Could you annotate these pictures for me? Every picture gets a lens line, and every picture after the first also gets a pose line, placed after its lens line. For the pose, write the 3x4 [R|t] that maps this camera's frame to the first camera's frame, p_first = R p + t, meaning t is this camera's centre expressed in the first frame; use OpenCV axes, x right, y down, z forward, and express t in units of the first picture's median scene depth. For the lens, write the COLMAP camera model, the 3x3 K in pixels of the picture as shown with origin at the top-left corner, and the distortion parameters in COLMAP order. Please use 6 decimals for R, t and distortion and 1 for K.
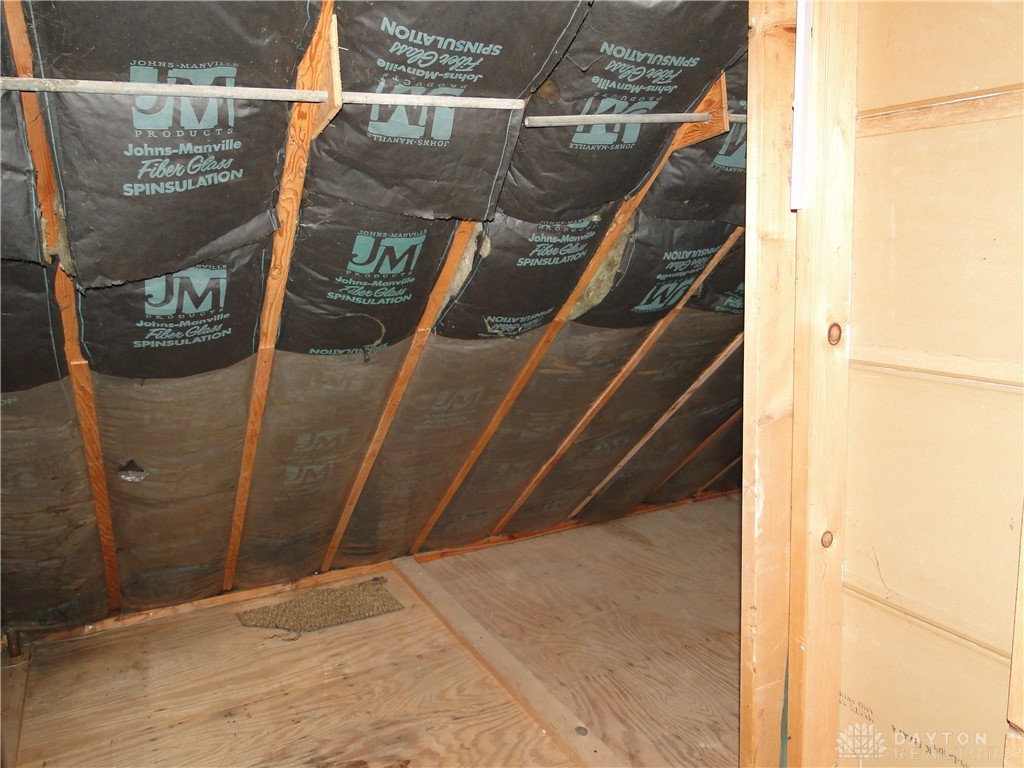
lens RADIAL K [[837.5, 0, 512.0], [0, 837.5, 384.0], [0, 0, 1]] dist [-0.000380, -0.010609]
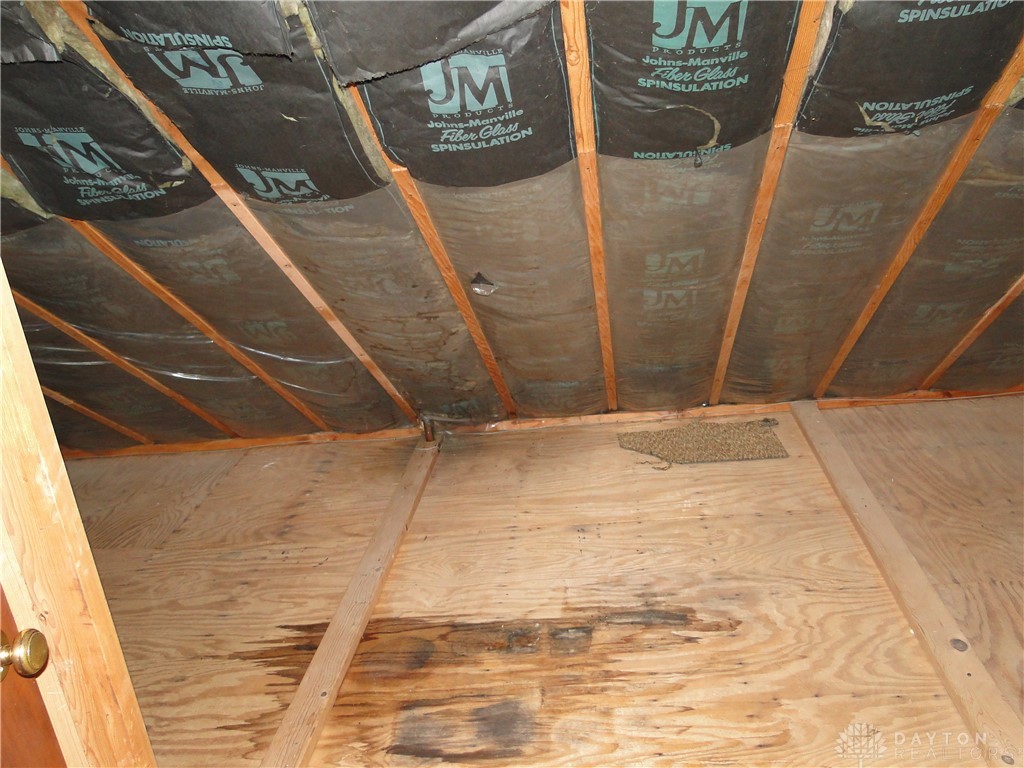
lens RADIAL K [[837.5, 0, 512.0], [0, 837.5, 384.0], [0, 0, 1]] dist [-0.000380, -0.010609]
pose [[0.847284, 0.122143, -0.516905, 0.098647], [-0.012319, 0.977456, 0.210778, 0.008406], [0.530997, -0.172221, 0.829688, 0.148514]]
